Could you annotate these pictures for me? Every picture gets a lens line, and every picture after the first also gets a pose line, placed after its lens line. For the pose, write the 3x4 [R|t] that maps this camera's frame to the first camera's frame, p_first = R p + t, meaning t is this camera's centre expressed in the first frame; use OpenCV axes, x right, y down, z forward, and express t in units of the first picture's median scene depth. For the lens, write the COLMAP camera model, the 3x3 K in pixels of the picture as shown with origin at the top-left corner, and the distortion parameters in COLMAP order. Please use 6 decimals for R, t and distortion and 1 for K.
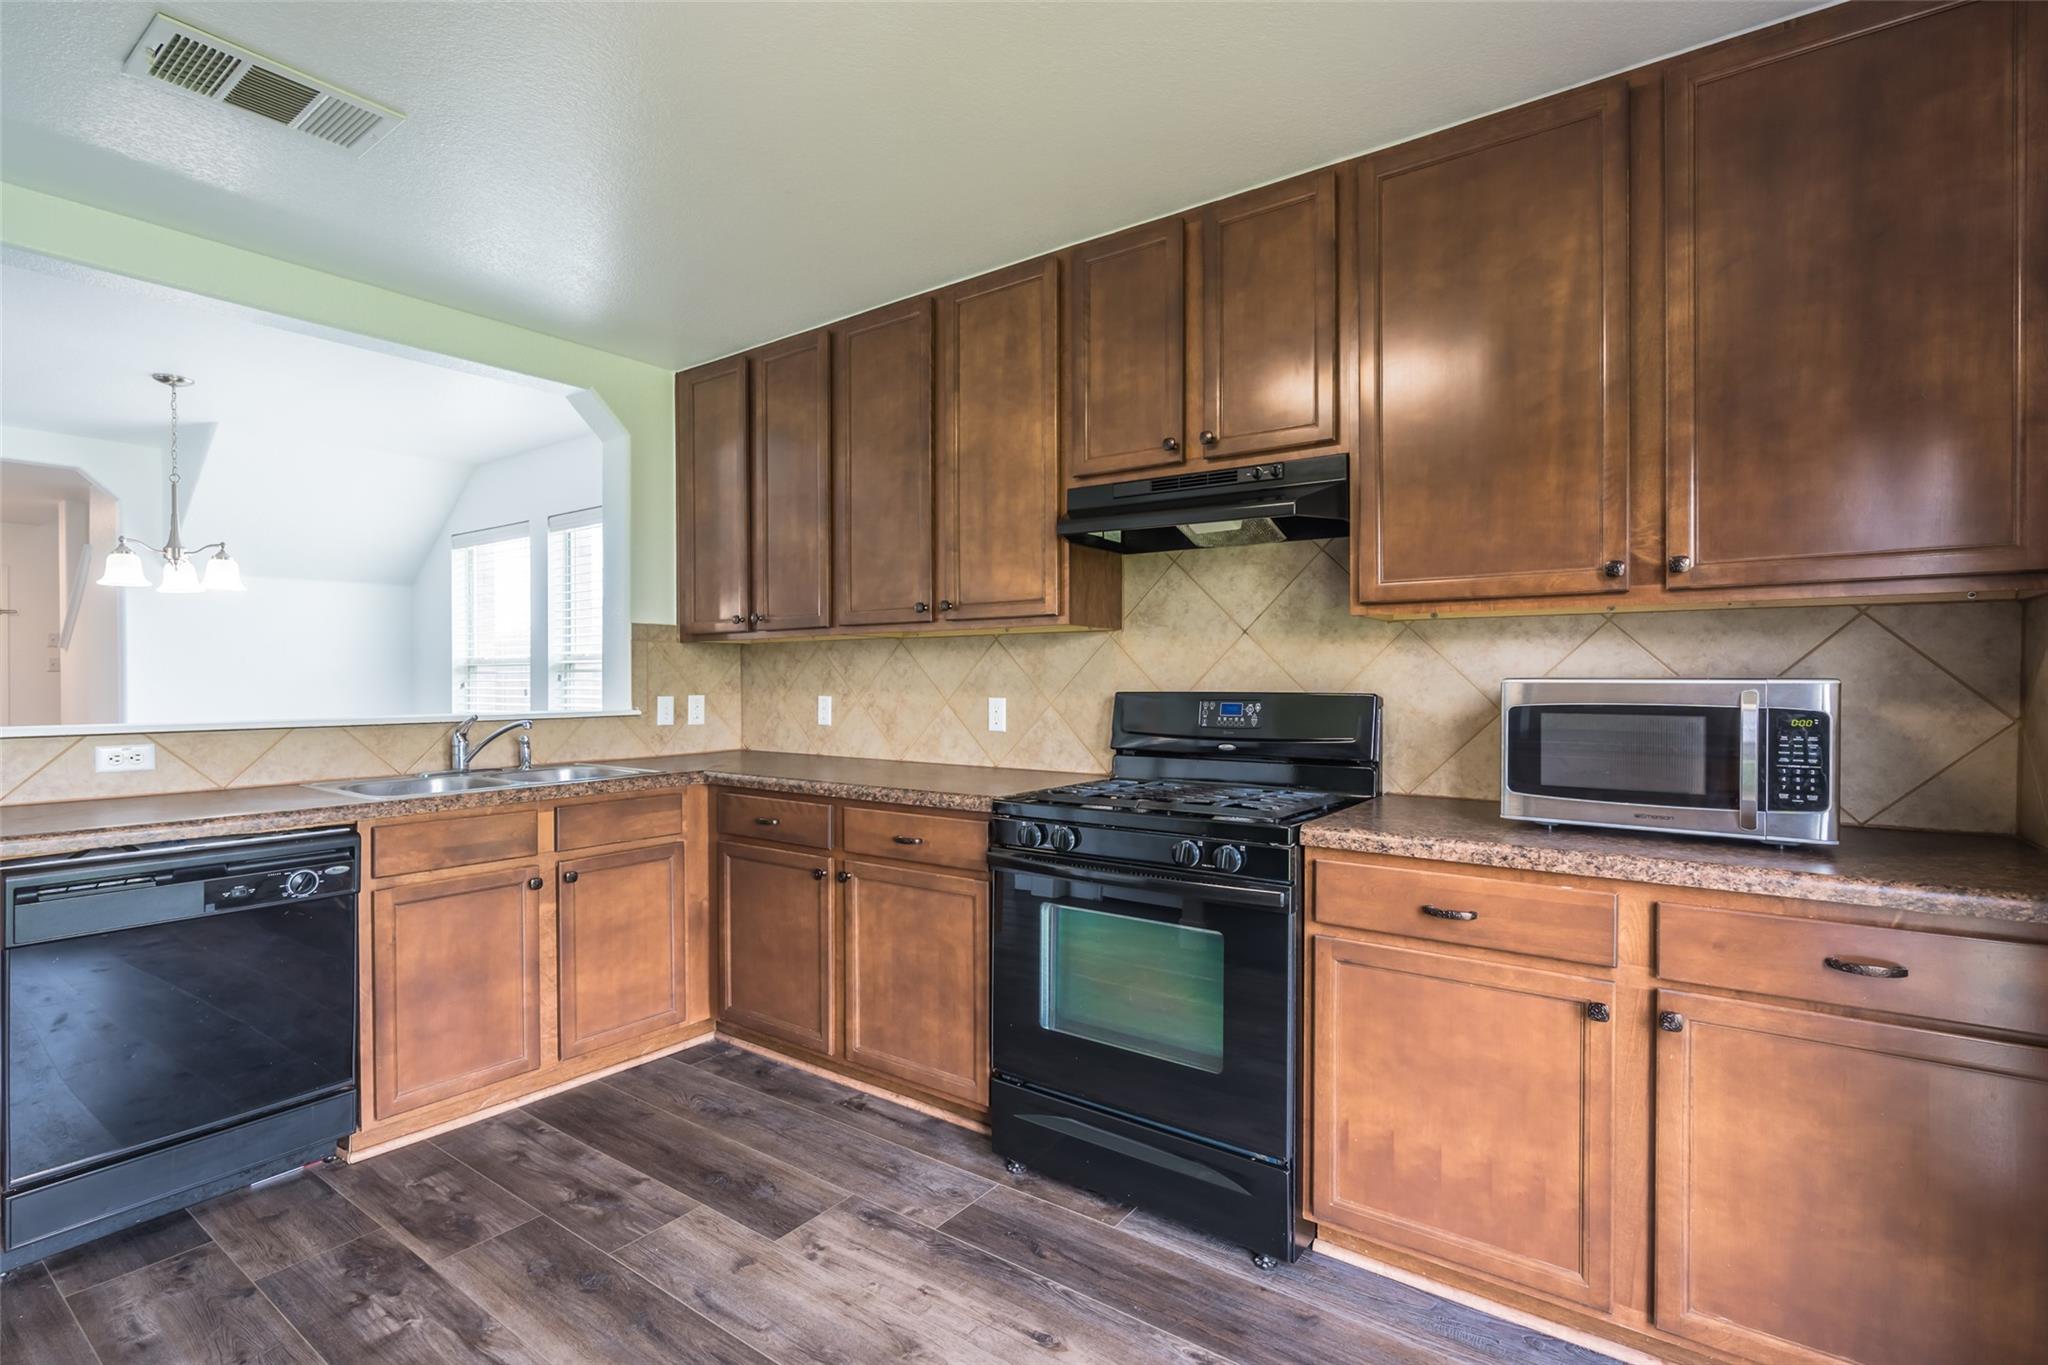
lens RADIAL K [[950.9, 0, 1010.2], [0, 950.9, 679.4], [0, 0, 1]] dist [0.004223, 0.001985]
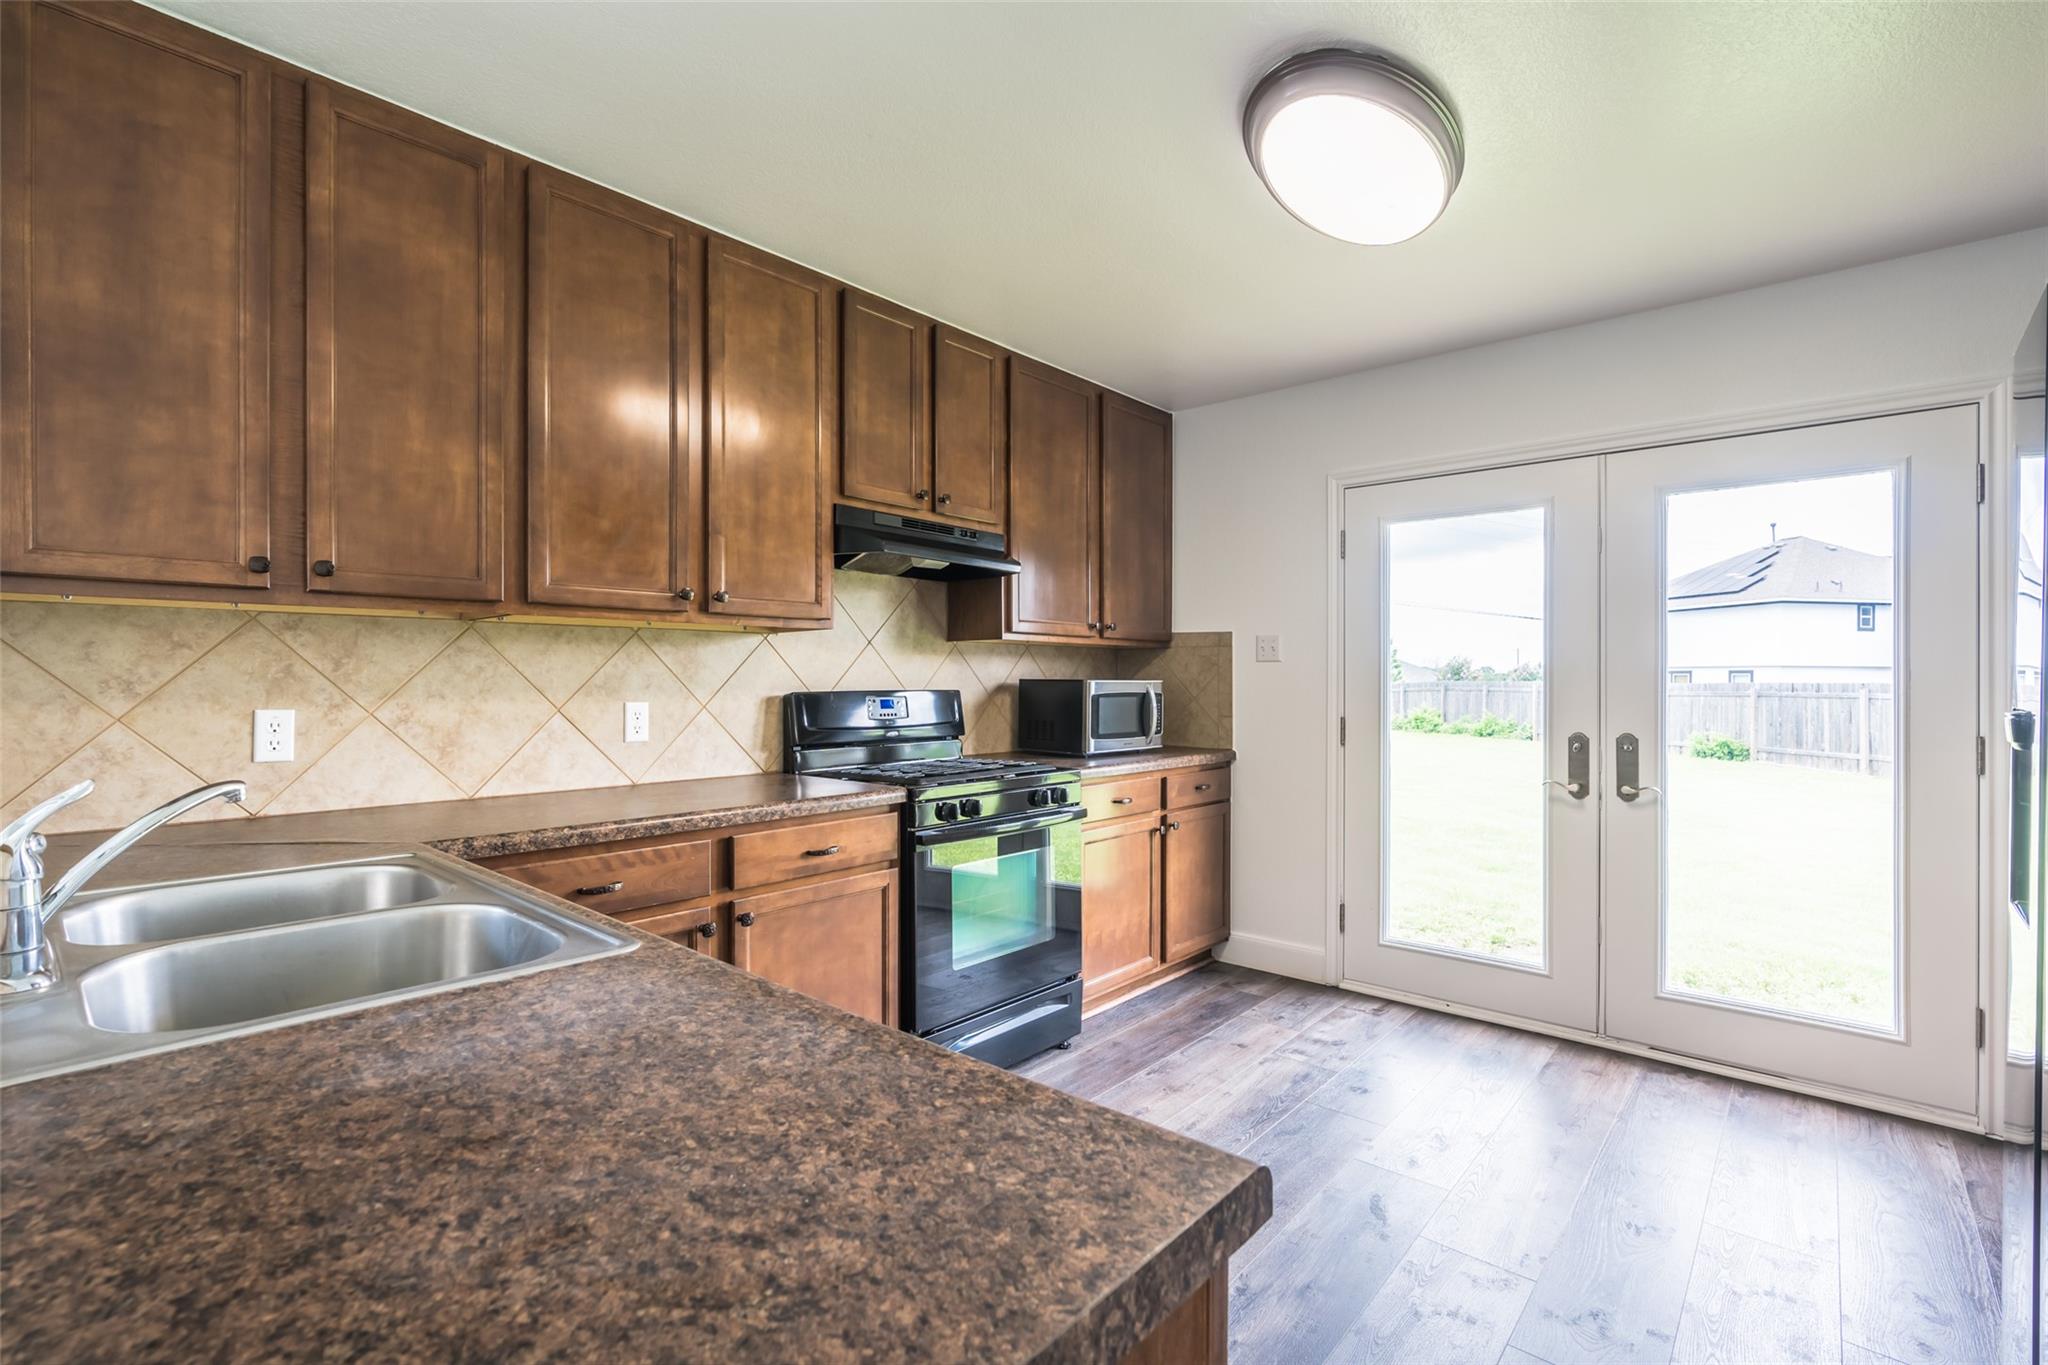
lens RADIAL K [[950.9, 0, 1014.1], [0, 950.9, 683.4], [0, 0, 1]] dist [0.004223, 0.001985]
pose [[0.093742, -0.003556, 0.995590, -0.849109], [0.000354, 0.999994, 0.003538, -0.000212], [-0.995596, 0.000021, 0.093742, 0.598028]]
